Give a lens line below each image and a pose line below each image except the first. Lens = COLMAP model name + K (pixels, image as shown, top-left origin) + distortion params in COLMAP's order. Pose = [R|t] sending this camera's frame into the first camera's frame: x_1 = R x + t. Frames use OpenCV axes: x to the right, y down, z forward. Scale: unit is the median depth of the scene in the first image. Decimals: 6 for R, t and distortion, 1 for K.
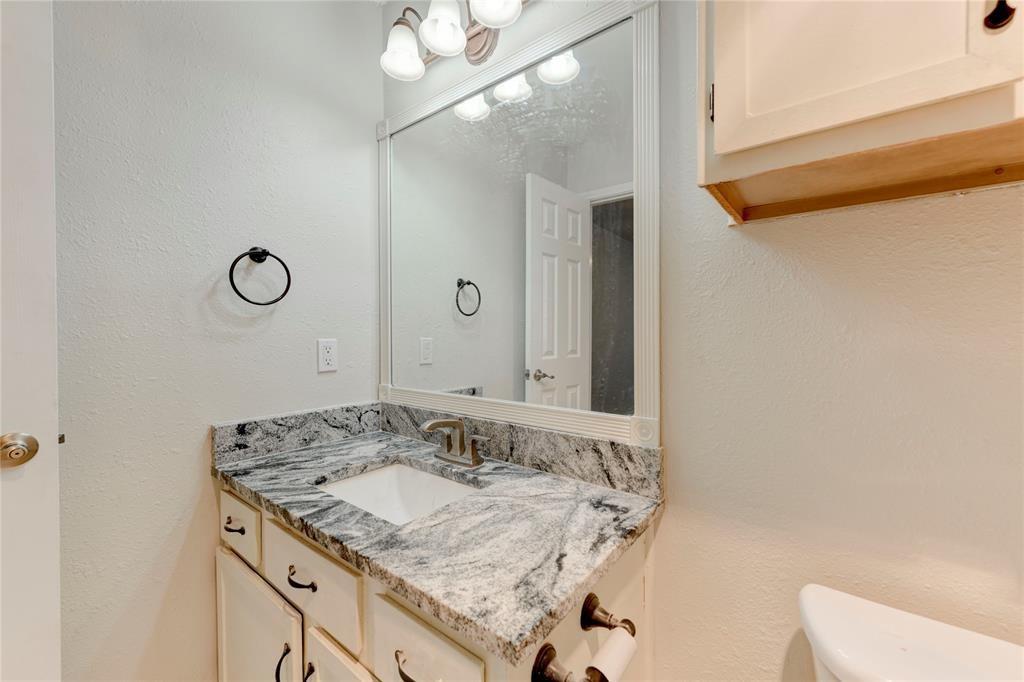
lens RADIAL K [[402.1, 0, 517.4], [0, 402.1, 338.3], [0, 0, 1]] dist [0.009569, -0.002814]
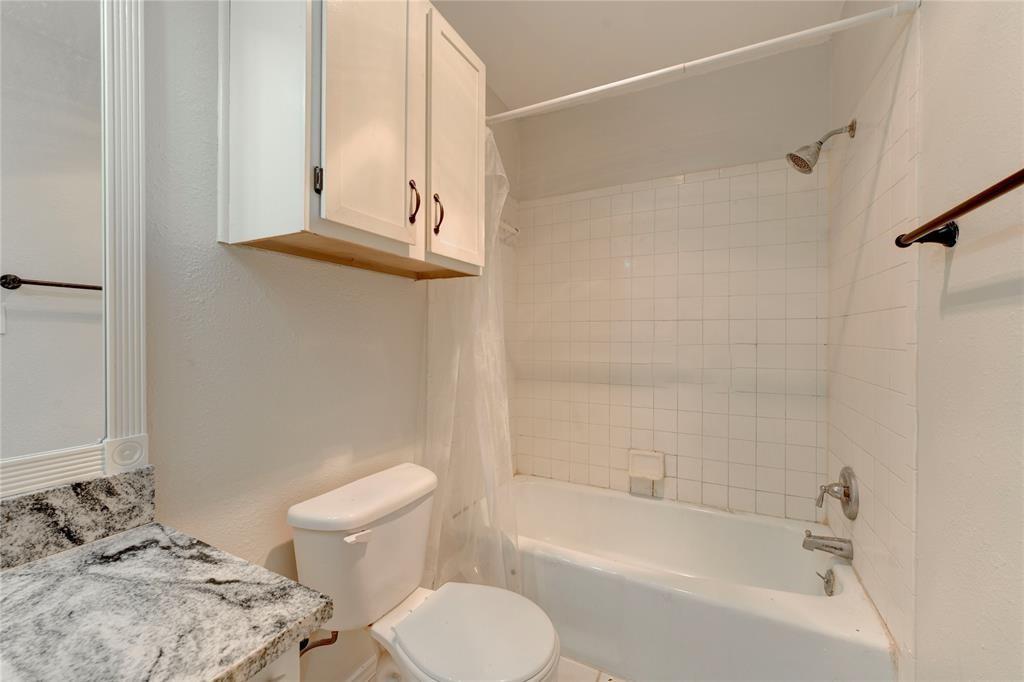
lens RADIAL K [[402.1, 0, 513.0], [0, 402.1, 338.8], [0, 0, 1]] dist [0.009569, -0.002814]
pose [[-0.179978, -0.004128, 0.983662, -0.728552], [0.008866, 0.999944, 0.005818, -0.007006], [-0.983631, 0.009769, -0.179931, 0.389558]]
